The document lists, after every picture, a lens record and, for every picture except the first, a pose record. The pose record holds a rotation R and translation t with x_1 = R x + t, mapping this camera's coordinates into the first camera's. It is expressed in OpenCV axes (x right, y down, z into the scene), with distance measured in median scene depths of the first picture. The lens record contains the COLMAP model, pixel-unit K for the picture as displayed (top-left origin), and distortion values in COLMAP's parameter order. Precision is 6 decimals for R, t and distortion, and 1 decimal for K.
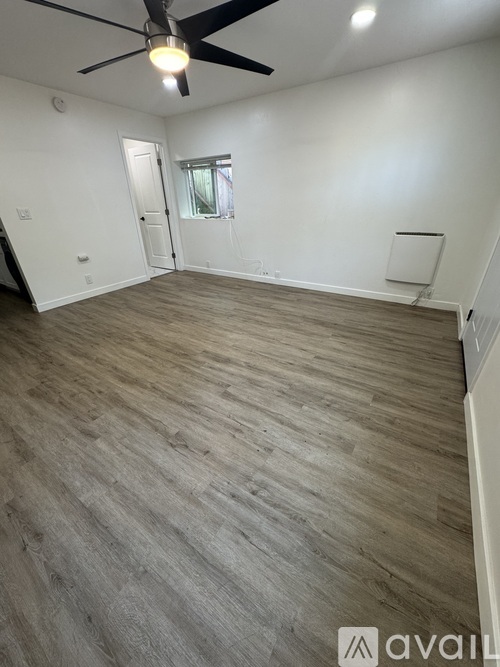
lens RADIAL K [[266.8, 0, 250.0], [0, 266.8, 333.5], [0, 0, 1]] dist [-0.001549, -0.000101]
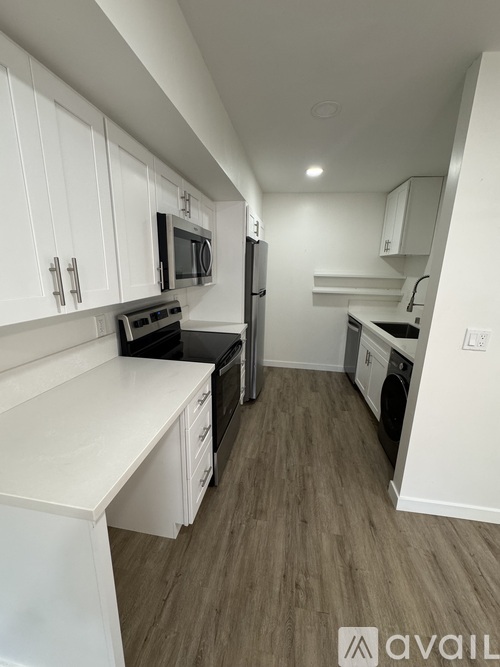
lens RADIAL K [[266.8, 0, 250.0], [0, 266.8, 333.5], [0, 0, 1]] dist [-0.001549, -0.000101]
pose [[0.414510, 0.254030, -0.873871, -0.756741], [-0.440601, 0.896223, 0.051534, -0.385383], [0.796274, 0.363667, 0.483419, 0.573602]]
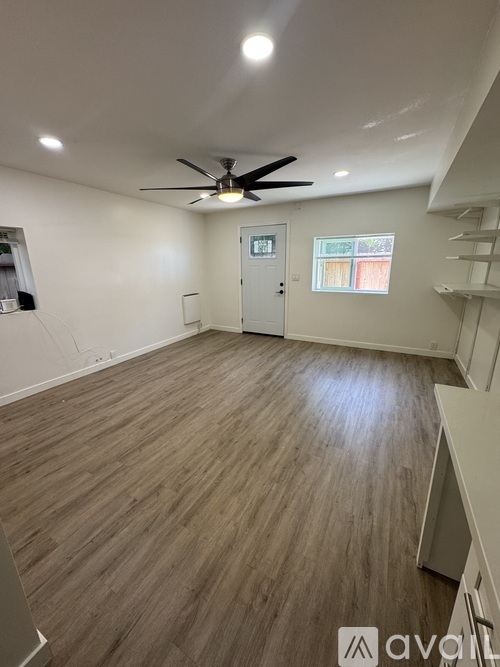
lens RADIAL K [[266.8, 0, 250.0], [0, 266.8, 333.5], [0, 0, 1]] dist [-0.001549, -0.000101]
pose [[-0.088924, -0.229826, 0.969161, -1.390418], [0.466477, 0.850101, 0.244393, -0.483936], [-0.880052, 0.473823, 0.031614, 0.862274]]
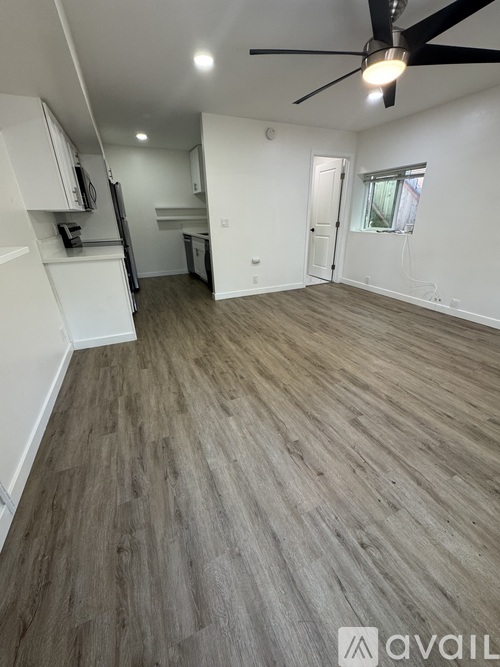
lens RADIAL K [[266.8, 0, 250.0], [0, 266.8, 333.5], [0, 0, 1]] dist [-0.001549, -0.000101]
pose [[0.844176, 0.227858, -0.485229, -0.016125], [-0.246069, 0.968880, 0.026877, -0.001706], [0.476252, 0.096711, 0.873974, 0.000002]]
